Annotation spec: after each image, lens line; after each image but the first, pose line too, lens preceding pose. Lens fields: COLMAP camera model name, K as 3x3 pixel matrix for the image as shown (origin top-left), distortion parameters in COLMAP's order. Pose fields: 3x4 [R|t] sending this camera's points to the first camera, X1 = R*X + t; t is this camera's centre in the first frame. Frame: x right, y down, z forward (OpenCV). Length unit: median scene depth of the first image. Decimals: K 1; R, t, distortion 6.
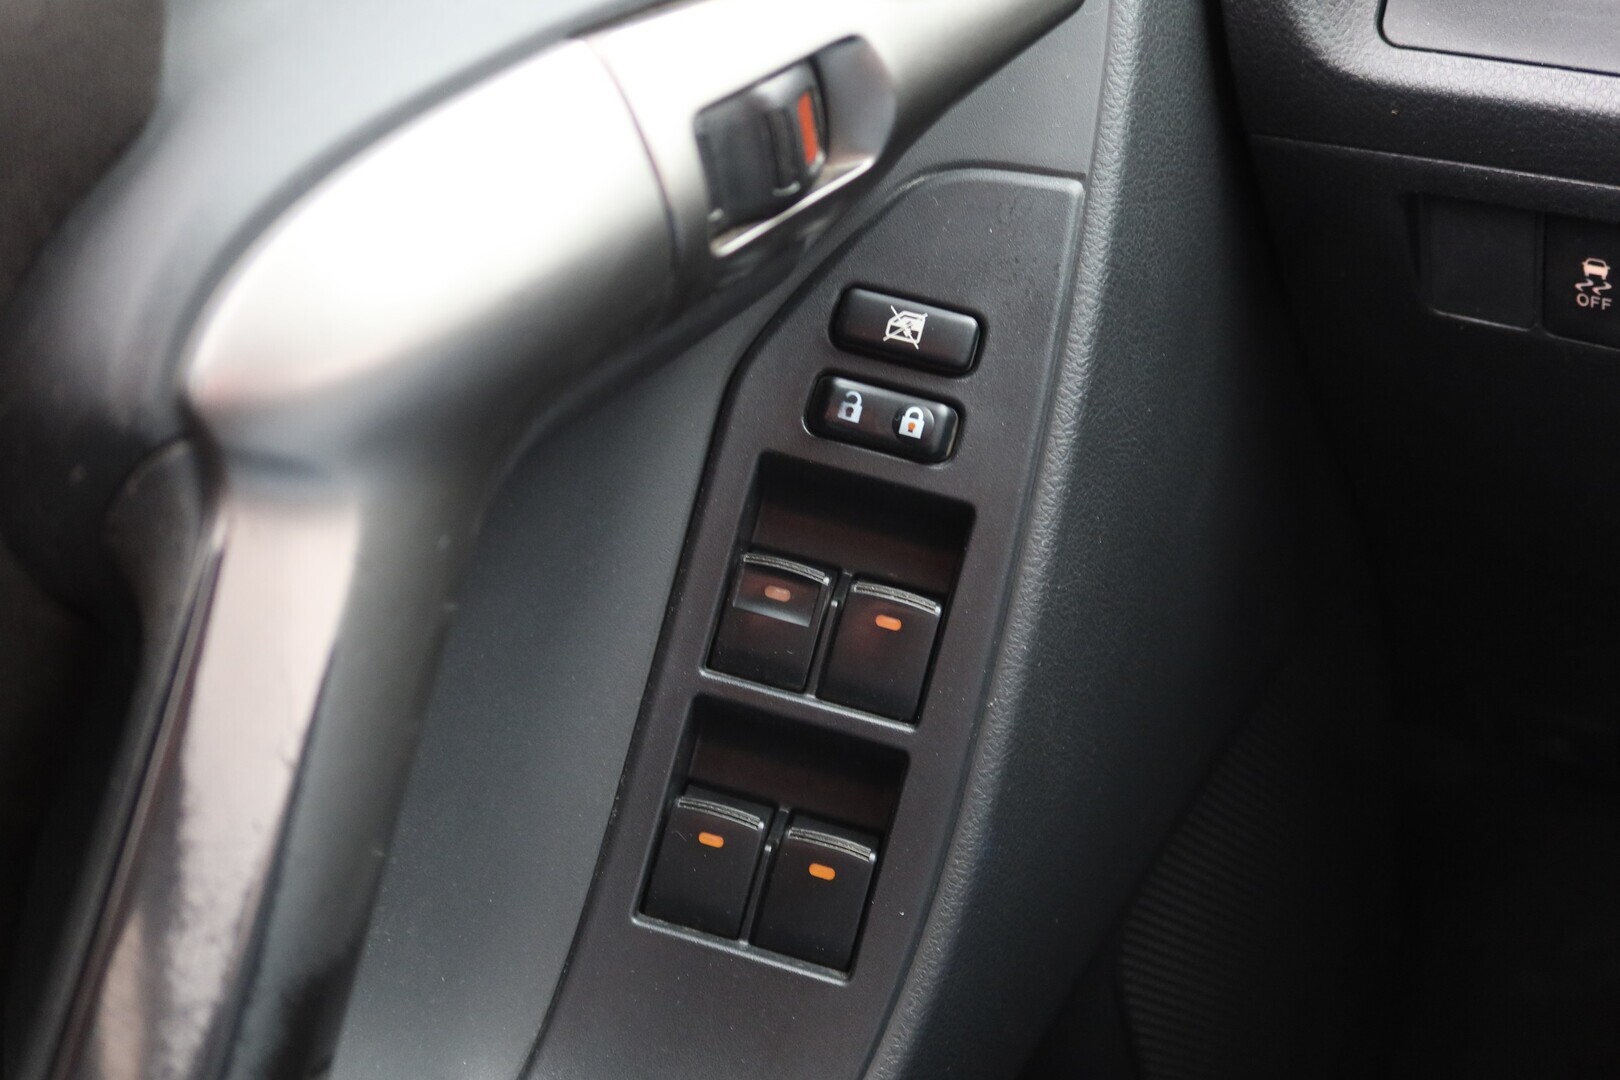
lens RADIAL K [[1788.3, 0, 810.0], [0, 1788.3, 540.0], [0, 0, 1]] dist [-0.050851, 0.093856]
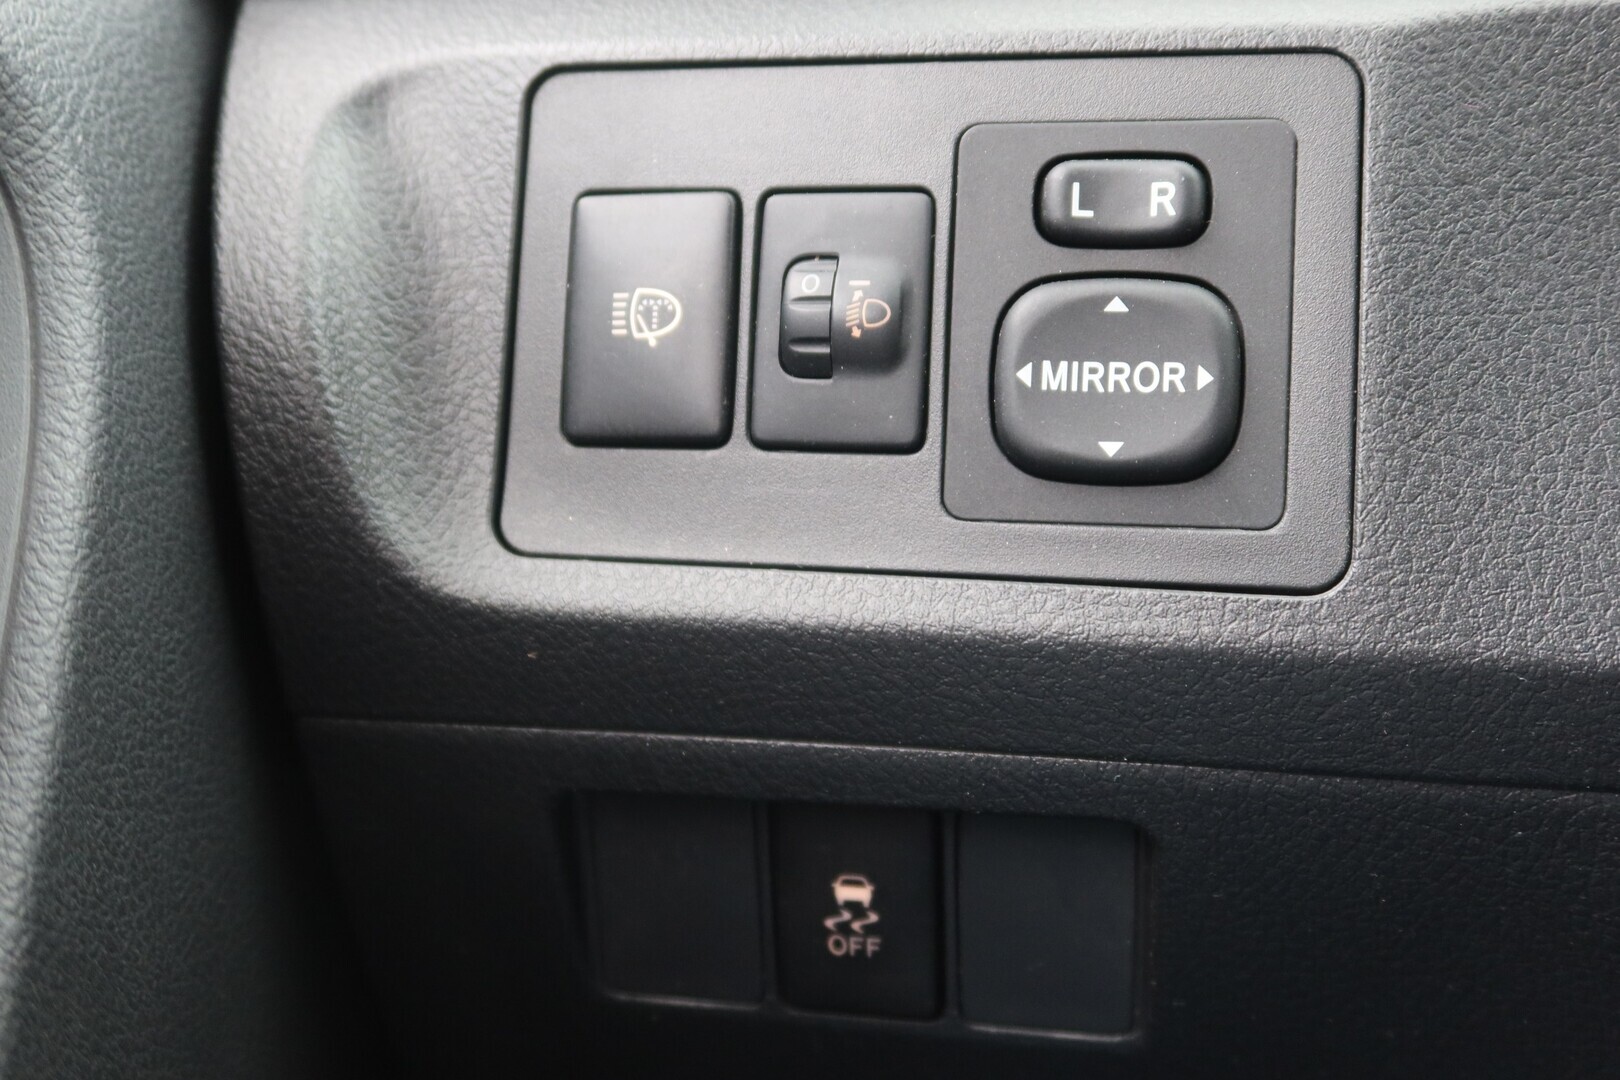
lens RADIAL K [[1788.3, 0, 810.0], [0, 1788.3, 540.0], [0, 0, 1]] dist [-0.050851, 0.093856]
pose [[0.869977, 0.047166, 0.490832, 0.106390], [0.169956, 0.905737, -0.388274, -0.019604], [-0.462878, 0.421209, 0.779953, 0.455478]]
